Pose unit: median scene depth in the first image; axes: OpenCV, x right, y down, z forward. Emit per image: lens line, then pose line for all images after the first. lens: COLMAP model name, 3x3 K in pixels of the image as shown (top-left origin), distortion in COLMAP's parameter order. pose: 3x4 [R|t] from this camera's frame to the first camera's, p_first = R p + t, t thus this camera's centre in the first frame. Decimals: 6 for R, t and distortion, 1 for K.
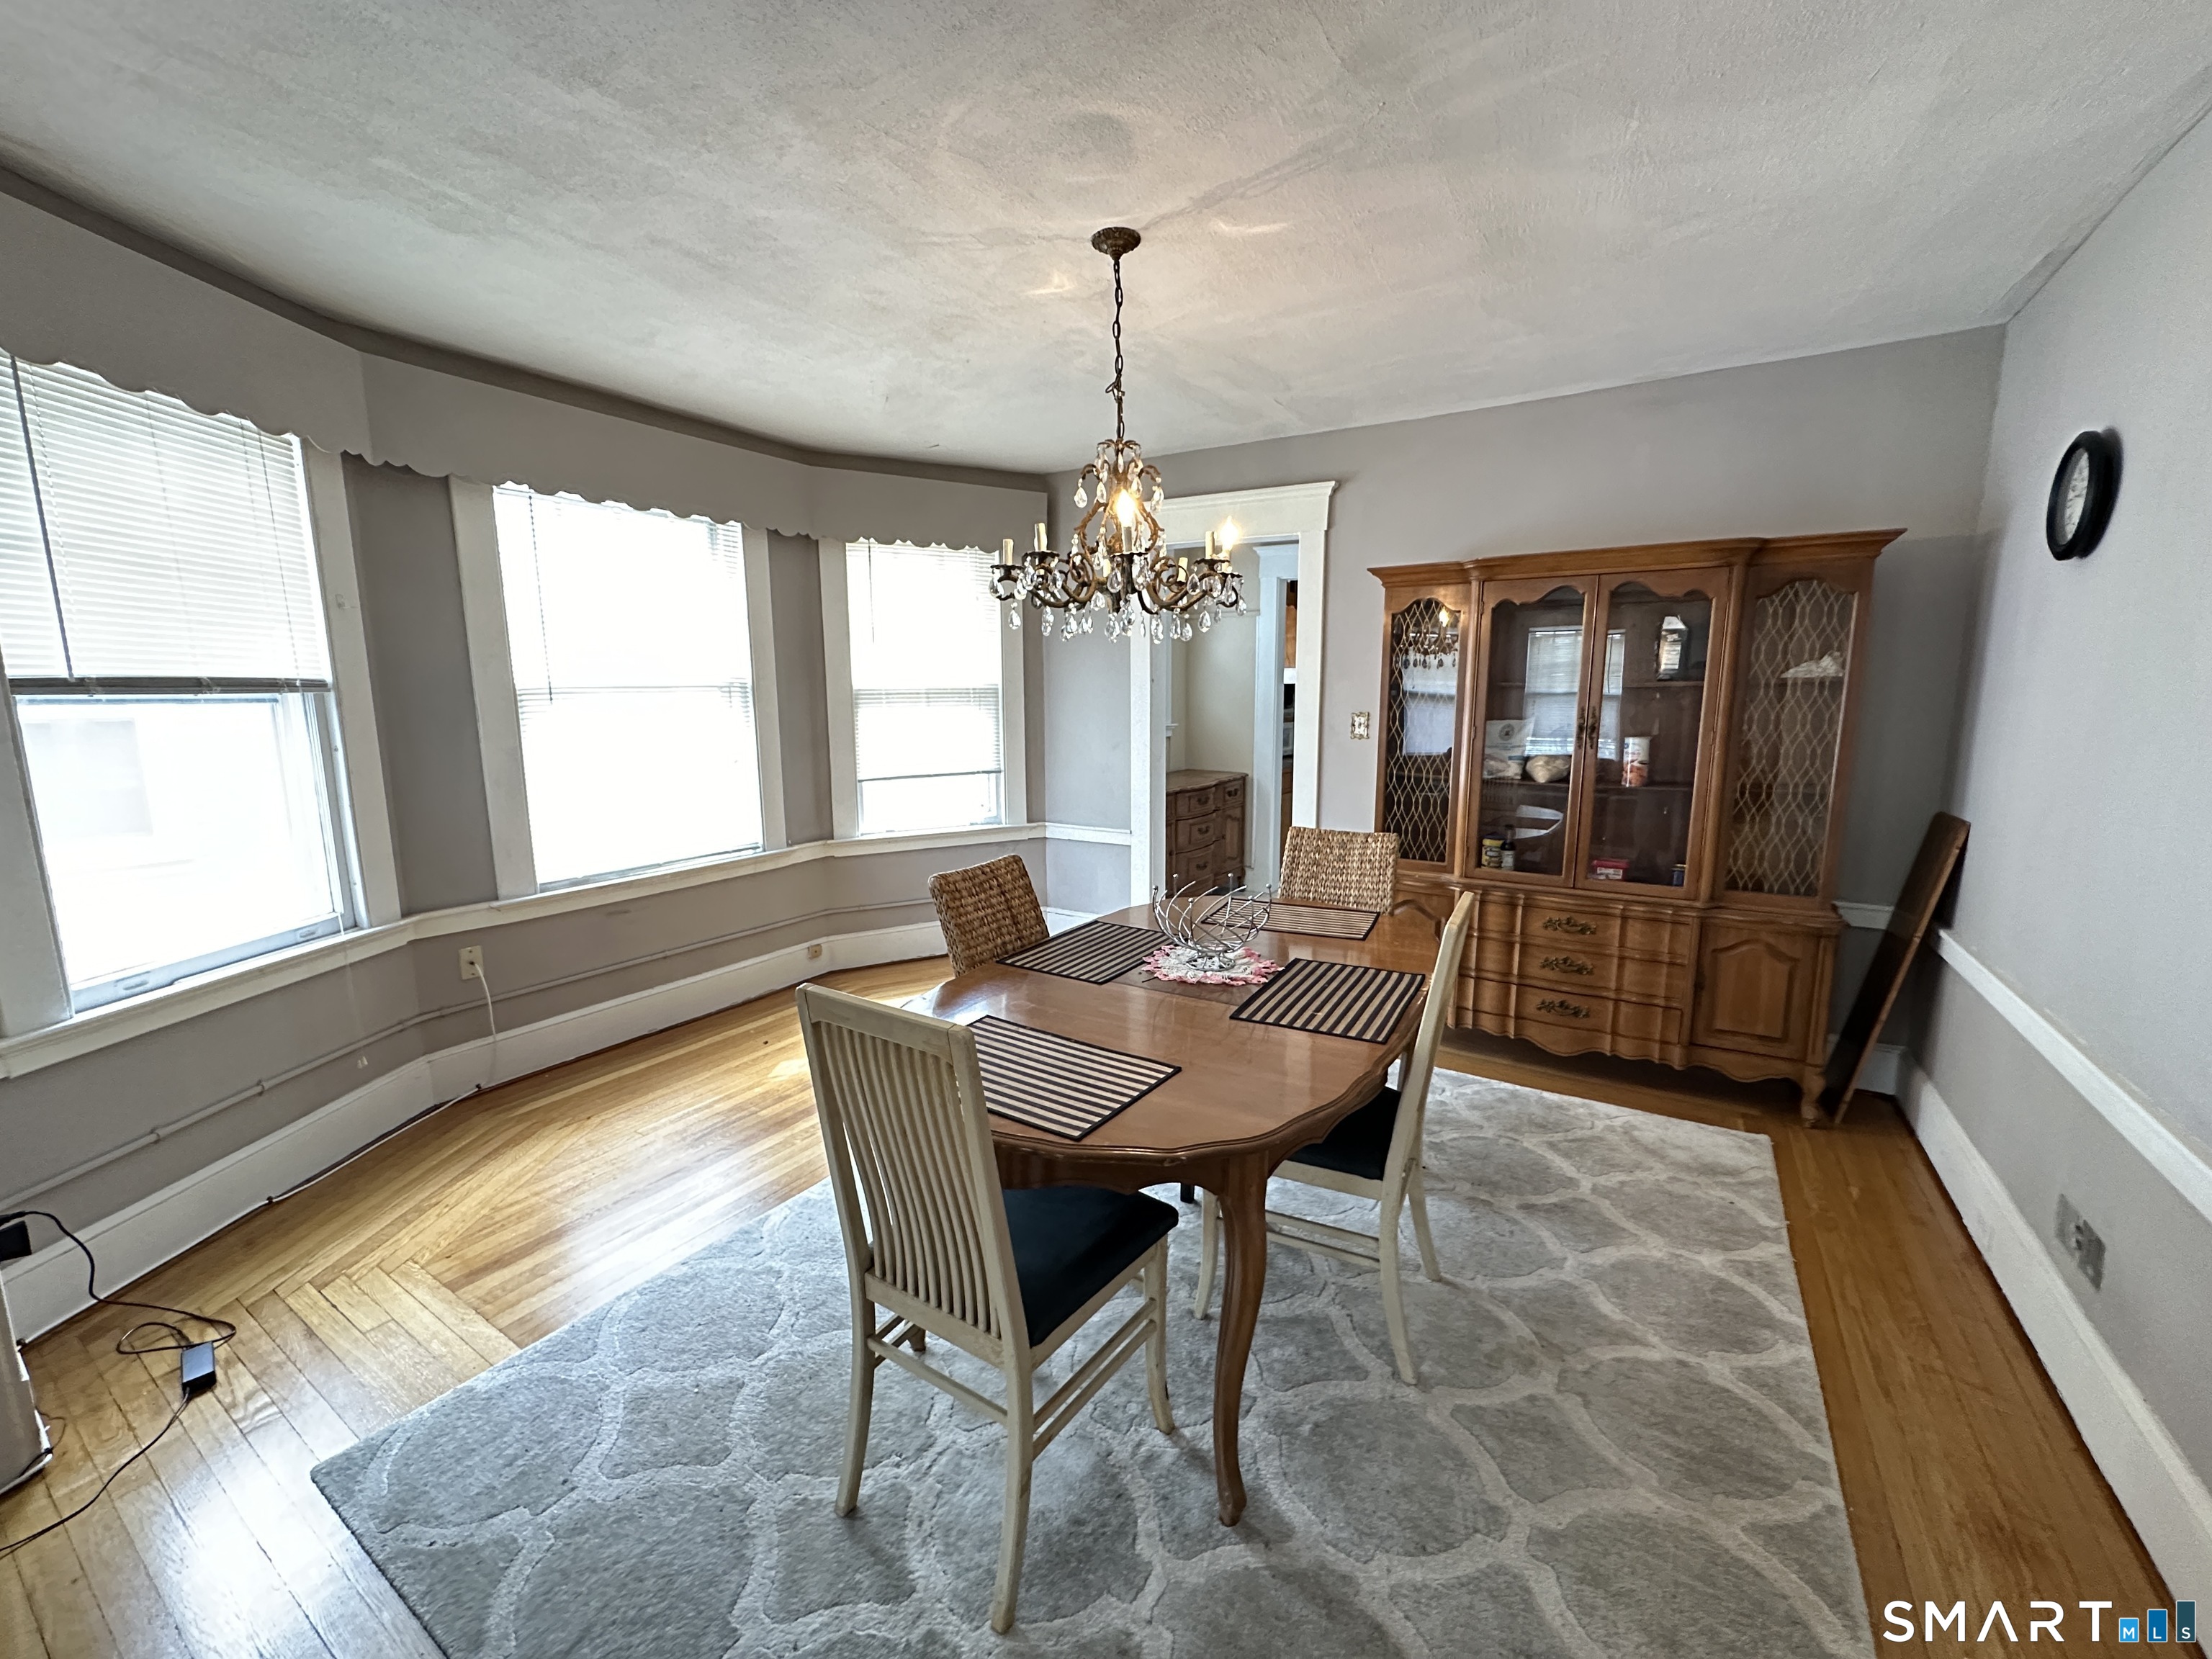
lens RADIAL K [[883.7, 0, 1106.0], [0, 883.7, 829.5], [0, 0, 1]] dist [-0.001650, 0.000734]
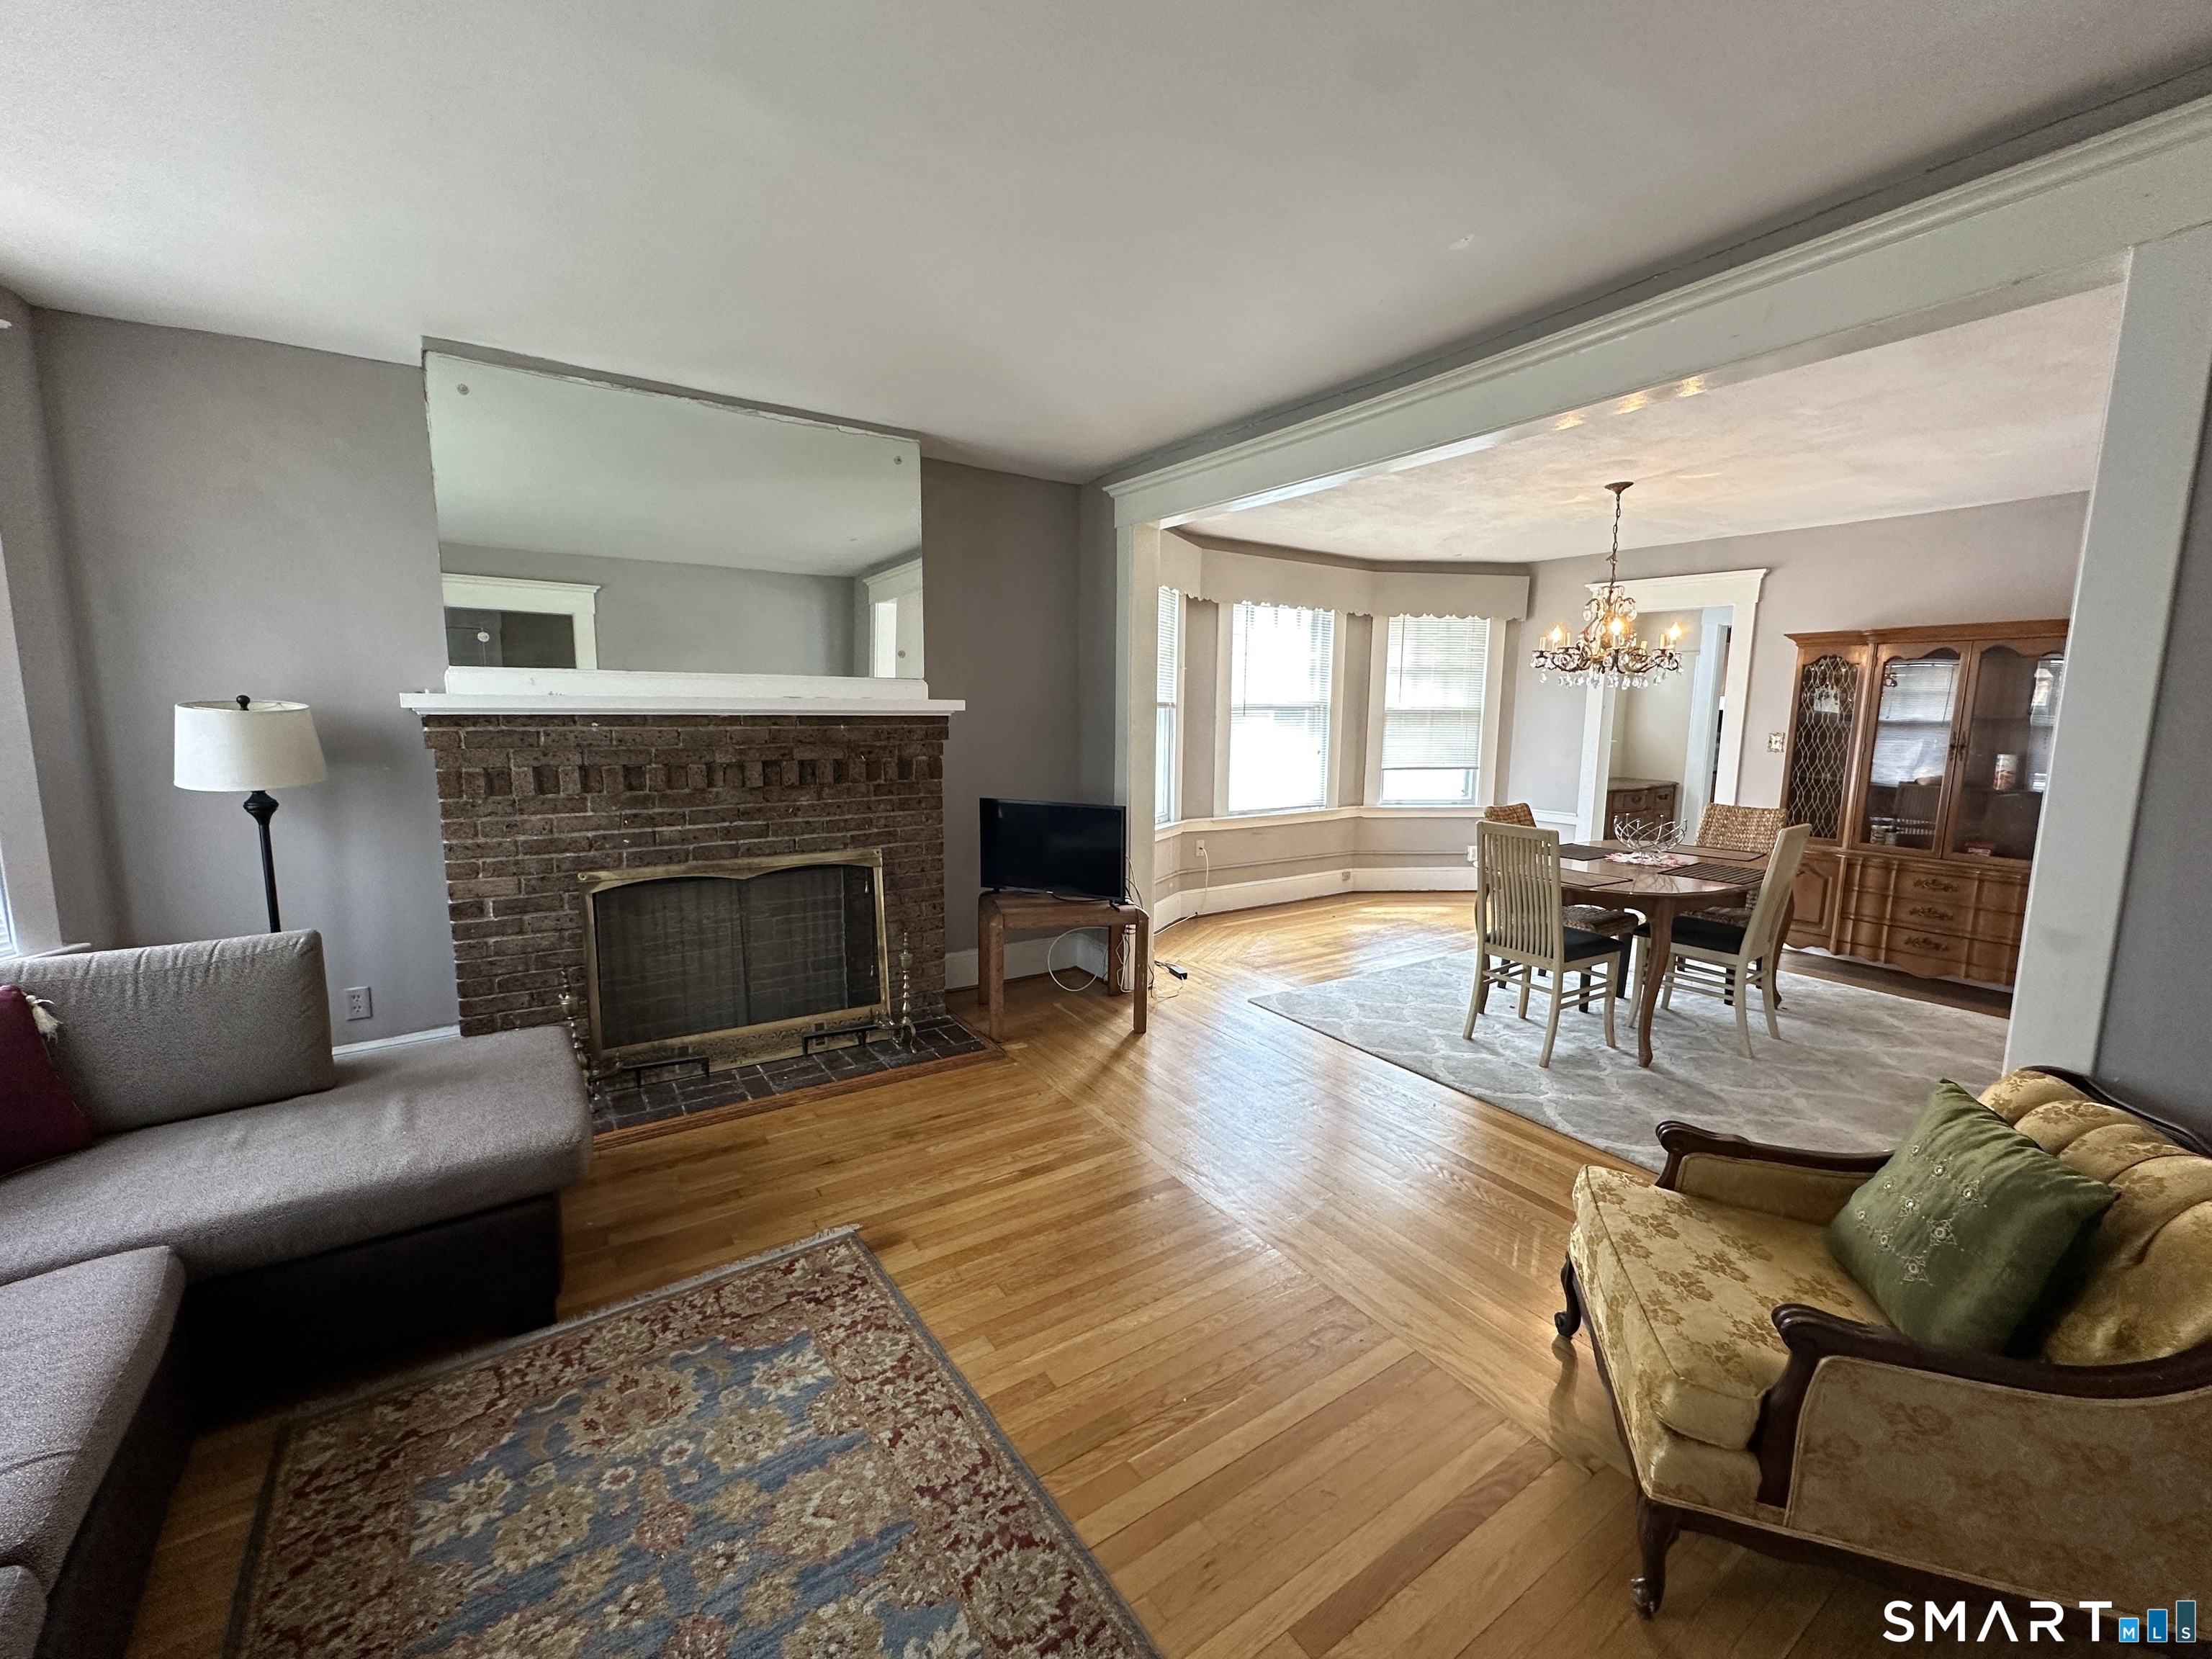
lens RADIAL K [[884.2, 0, 1106.7], [0, 884.2, 829.0], [0, 0, 1]] dist [-0.003135, 0.000405]
pose [[0.912580, 0.070057, -0.402852, -0.125067], [-0.079305, 0.996831, -0.006297, 0.134169], [0.401134, 0.037694, 0.915243, -0.835425]]
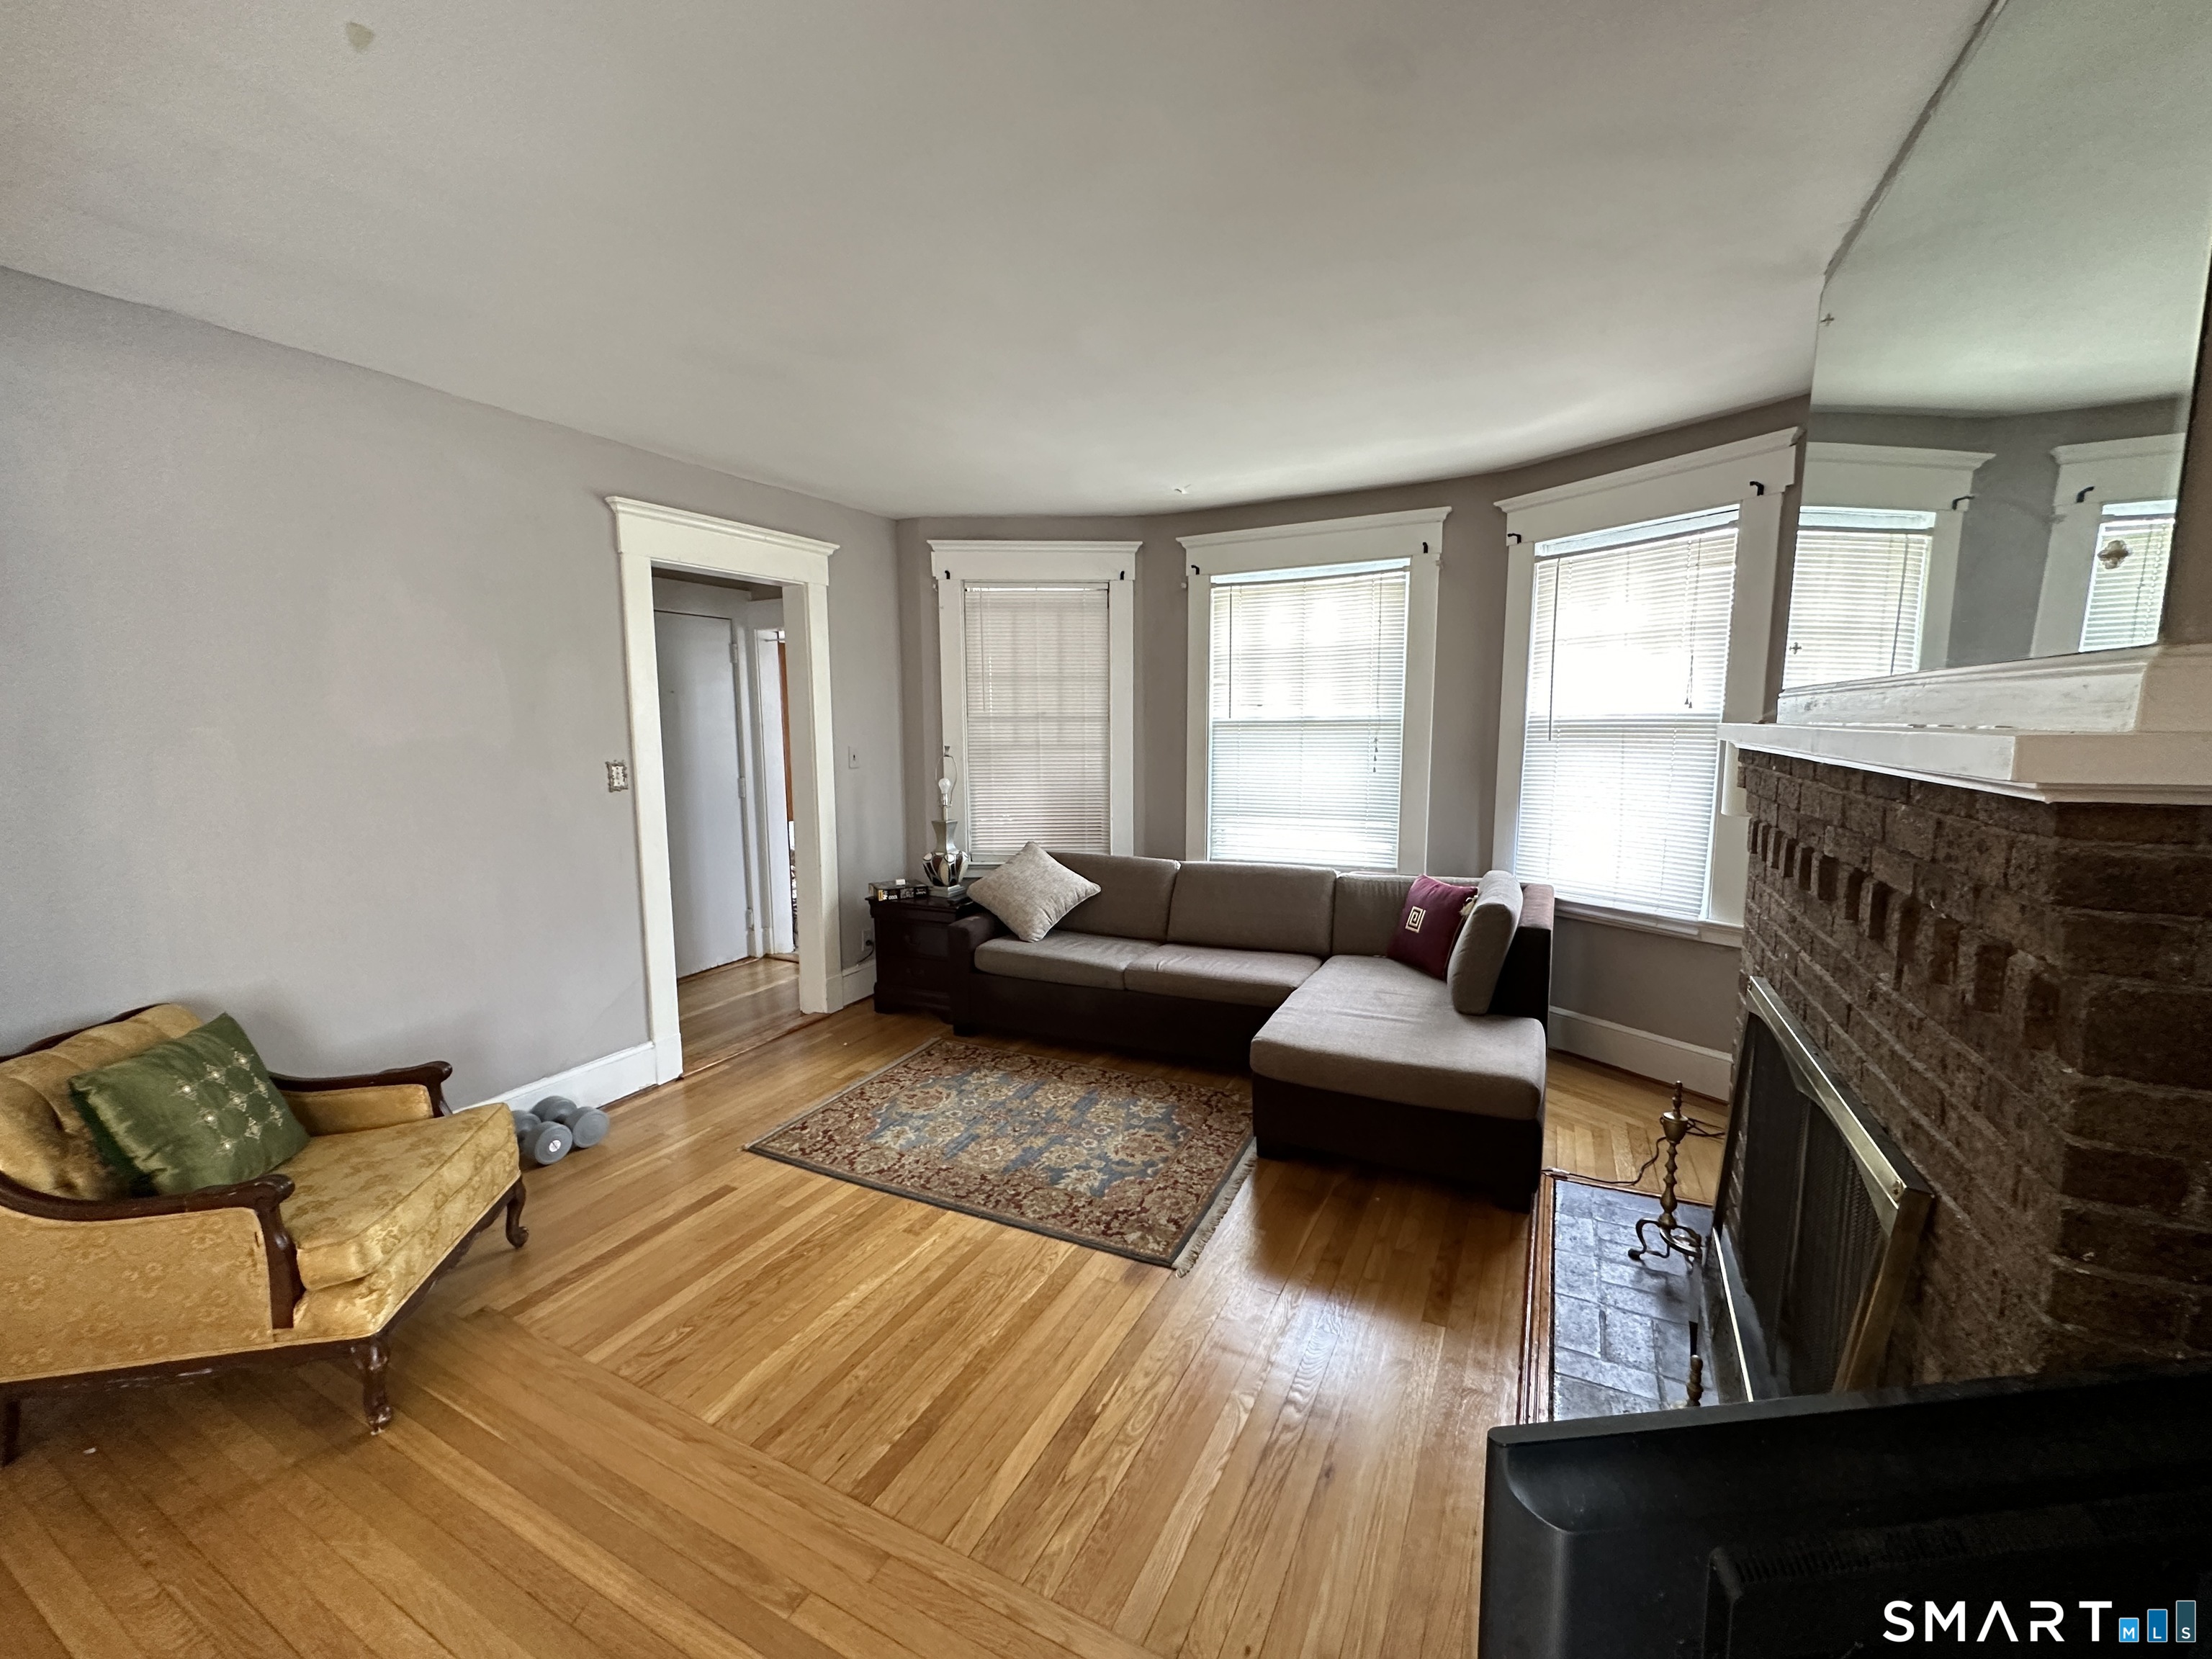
lens RADIAL K [[883.7, 0, 1106.0], [0, 883.7, 829.5], [0, 0, 1]] dist [-0.001650, 0.000734]
pose [[-0.996144, 0.022868, -0.084697, -0.494031], [-0.001753, 0.960049, 0.279828, -0.076343], [0.087713, 0.278897, -0.956307, 0.399470]]
